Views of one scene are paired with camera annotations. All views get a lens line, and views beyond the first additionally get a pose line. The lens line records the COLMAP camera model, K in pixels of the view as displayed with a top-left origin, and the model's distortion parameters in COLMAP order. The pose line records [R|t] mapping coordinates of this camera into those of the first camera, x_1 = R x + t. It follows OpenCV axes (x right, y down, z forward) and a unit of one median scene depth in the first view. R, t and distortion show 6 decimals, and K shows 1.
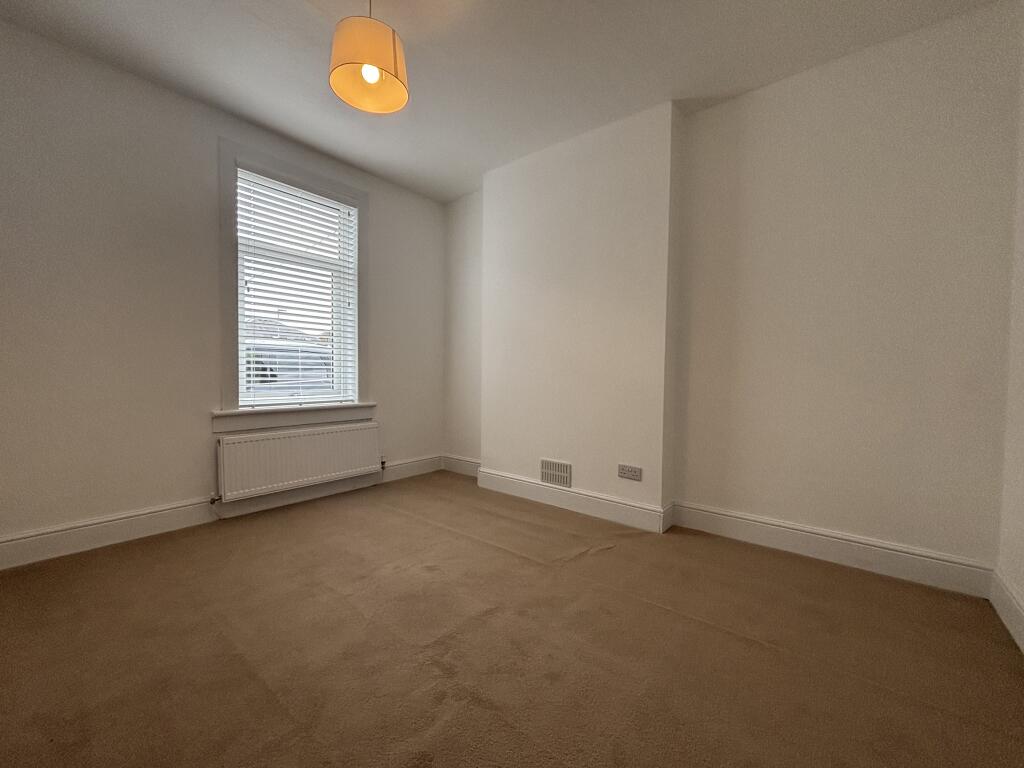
lens RADIAL K [[412.3, 0, 510.8], [0, 412.3, 379.8], [0, 0, 1]] dist [-0.000115, -0.000058]
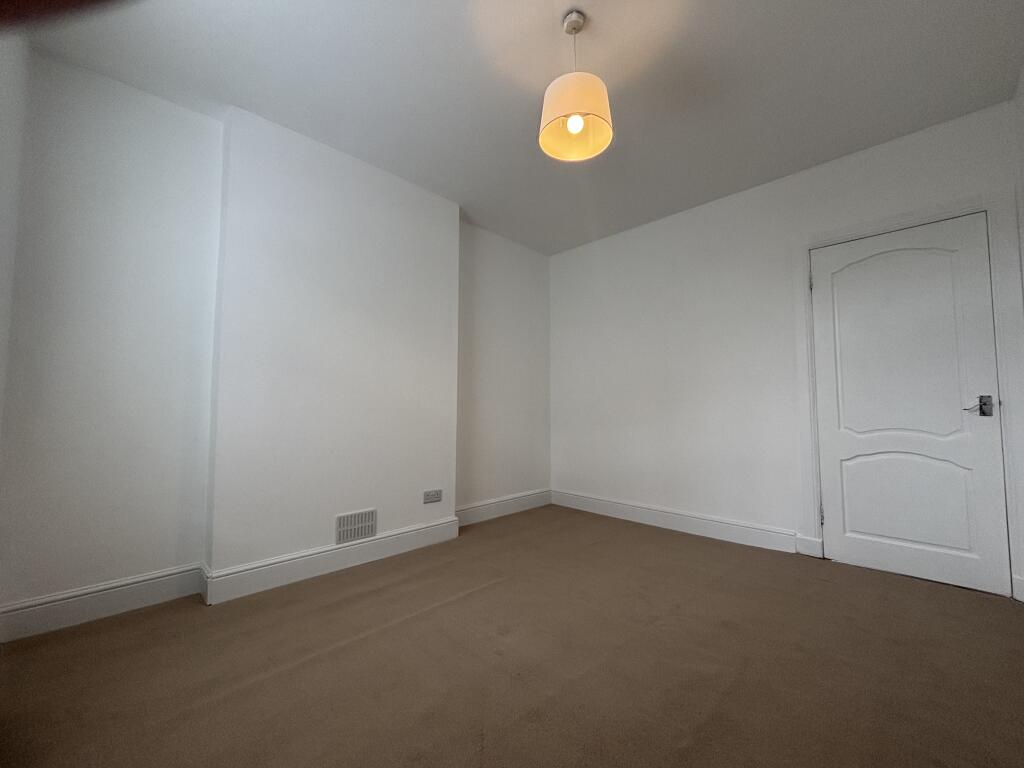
lens RADIAL K [[412.3, 0, 510.8], [0, 412.3, 379.8], [0, 0, 1]] dist [-0.000115, -0.000058]
pose [[0.101529, 0.053130, 0.993413, -0.805410], [0.020316, 0.998254, -0.055465, -0.029131], [-0.994625, 0.025814, 0.100272, 0.636009]]
